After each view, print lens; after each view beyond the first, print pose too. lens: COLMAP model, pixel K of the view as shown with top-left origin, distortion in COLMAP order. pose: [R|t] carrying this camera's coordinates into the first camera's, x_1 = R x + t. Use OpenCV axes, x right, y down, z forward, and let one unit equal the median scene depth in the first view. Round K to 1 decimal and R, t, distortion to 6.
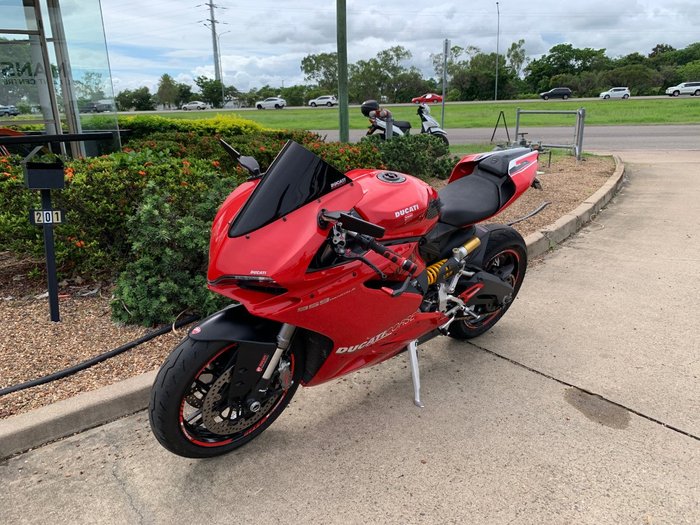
lens RADIAL K [[537.6, 0, 349.7], [0, 537.6, 258.7], [0, 0, 1]] dist [0.013484, -0.015264]
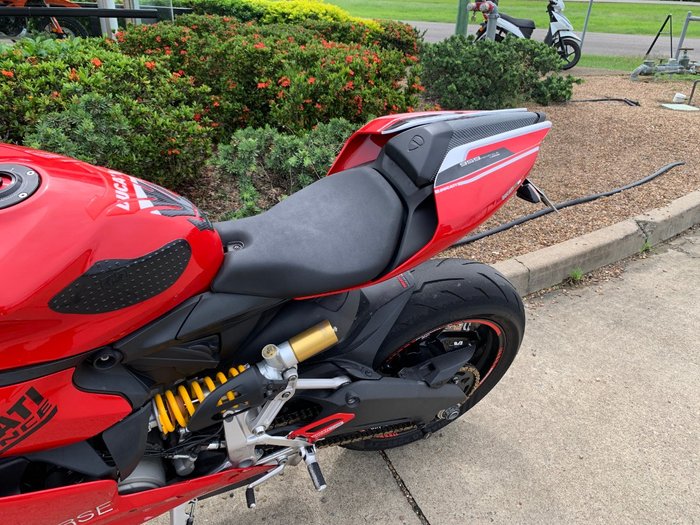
lens RADIAL K [[537.6, 0, 341.8], [0, 537.6, 252.7], [0, 0, 1]] dist [0.013484, -0.015264]
pose [[0.962681, 0.164305, -0.215056, 0.089775], [-0.124831, 0.974621, 0.185825, -0.047976], [0.240131, -0.152045, 0.958759, 0.166899]]
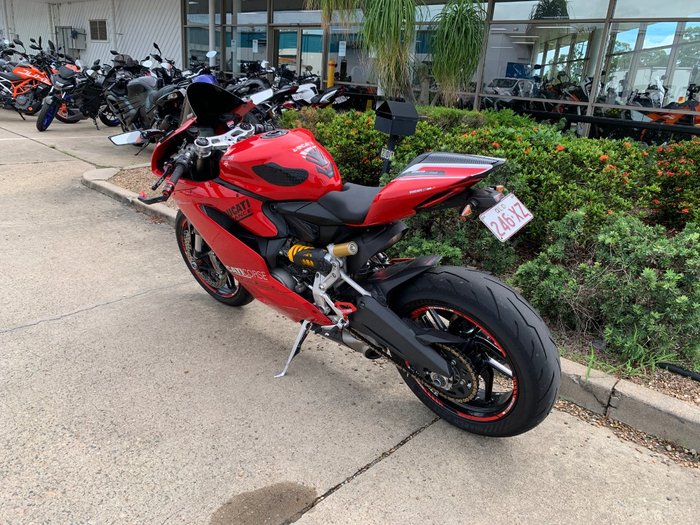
lens RADIAL K [[537.6, 0, 354.0], [0, 537.6, 257.0], [0, 0, 1]] dist [0.013484, -0.015264]
pose [[0.136983, 0.345275, -0.928451, 0.269224], [-0.346333, 0.894826, 0.281673, -0.067574], [0.928057, 0.282969, 0.242156, 0.225429]]
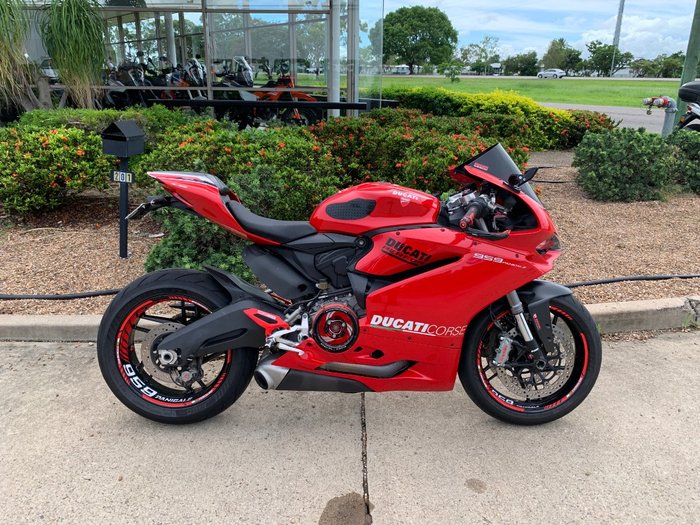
lens RADIAL K [[537.6, 0, 349.7], [0, 537.6, 251.6], [0, 0, 1]] dist [0.013484, -0.015264]
pose [[0.781349, 0.231420, -0.579602, 0.219640], [-0.203529, 0.972422, 0.113890, -0.054547], [0.589974, 0.028978, 0.806902, 0.098055]]
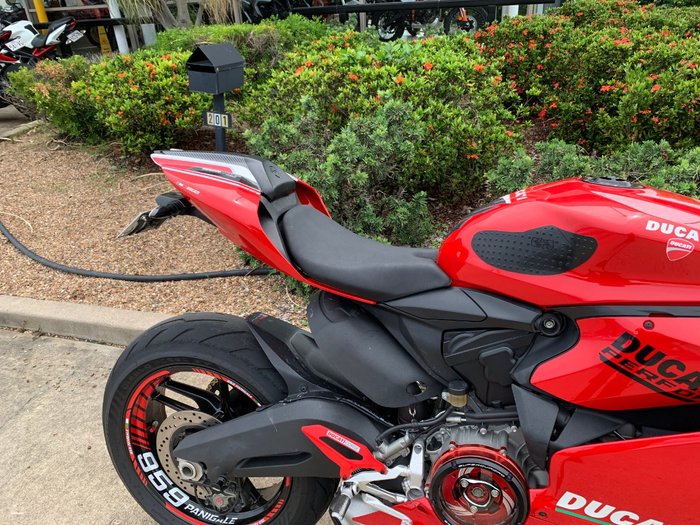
lens RADIAL K [[537.6, 0, 344.5], [0, 537.6, 257.1], [0, 0, 1]] dist [0.013484, -0.015264]
pose [[0.565008, 0.375123, -0.734880, 0.133265], [-0.177362, 0.925069, 0.335842, -0.073803], [0.805797, -0.059413, 0.589204, 0.200723]]
